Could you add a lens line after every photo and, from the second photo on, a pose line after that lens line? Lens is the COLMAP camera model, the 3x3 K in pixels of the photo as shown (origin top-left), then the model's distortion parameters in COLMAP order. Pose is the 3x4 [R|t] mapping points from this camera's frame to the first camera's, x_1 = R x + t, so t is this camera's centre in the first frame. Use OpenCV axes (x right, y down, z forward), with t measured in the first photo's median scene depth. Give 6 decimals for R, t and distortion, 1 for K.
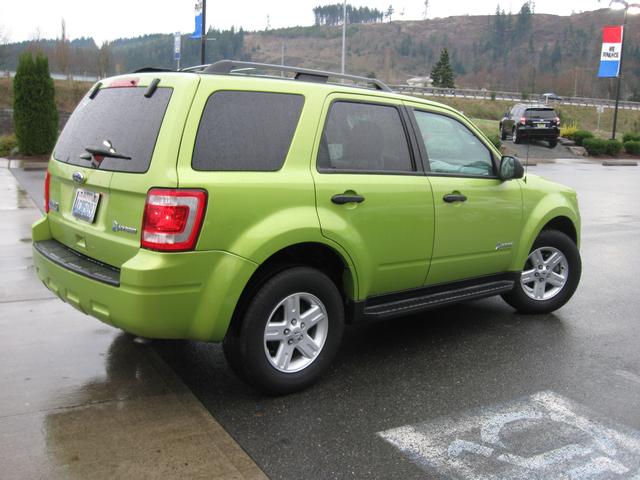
lens RADIAL K [[720.0, 0, 320.0], [0, 720.0, 240.0], [0, 0, 1]] dist [-0.005153, -0.249576]
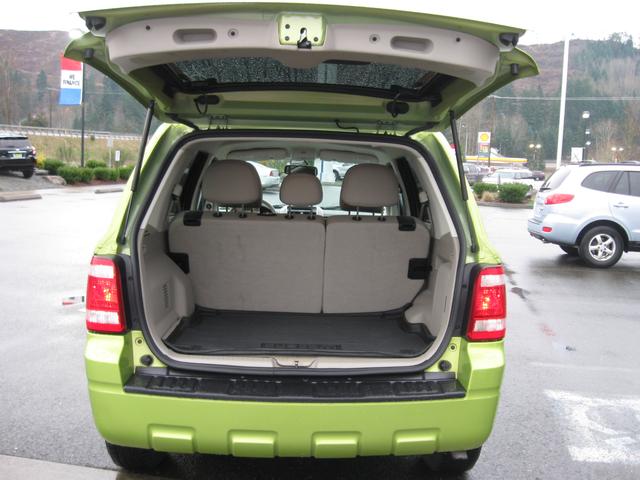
lens RADIAL K [[720.0, 0, 320.0], [0, 720.0, 240.0], [0, 0, 1]] dist [-0.005153, -0.249576]
pose [[0.604940, -0.106587, 0.789105, -0.199668], [0.128708, 0.991058, 0.035196, -0.031571], [-0.785800, 0.080273, 0.613249, 0.124583]]
